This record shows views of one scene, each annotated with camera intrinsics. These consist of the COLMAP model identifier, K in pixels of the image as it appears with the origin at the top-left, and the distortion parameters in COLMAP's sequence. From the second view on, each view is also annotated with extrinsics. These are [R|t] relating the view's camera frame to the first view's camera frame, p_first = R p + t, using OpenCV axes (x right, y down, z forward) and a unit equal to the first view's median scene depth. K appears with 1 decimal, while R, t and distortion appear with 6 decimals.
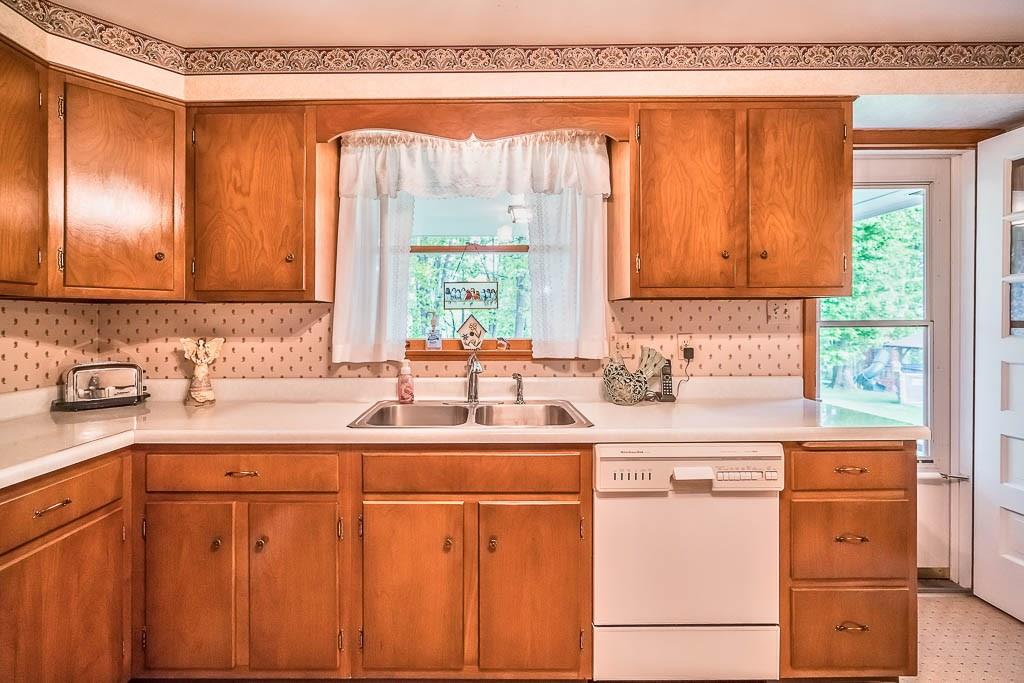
lens RADIAL K [[487.2, 0, 482.8], [0, 487.2, 319.5], [0, 0, 1]] dist [-0.002844, 0.001137]
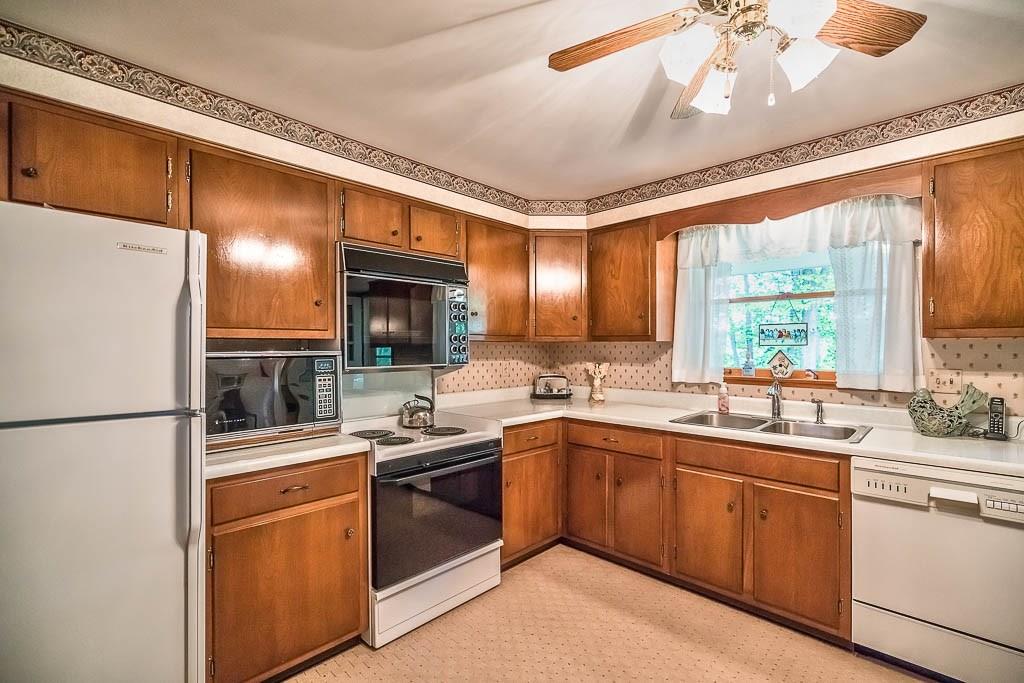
lens RADIAL K [[487.2, 0, 511.5], [0, 487.2, 347.0], [0, 0, 1]] dist [-0.002844, 0.001137]
pose [[0.725901, 0.007319, -0.687760, 0.379196], [0.002150, 0.999914, 0.012909, -0.040116], [0.687796, -0.010849, 0.725823, -0.443748]]
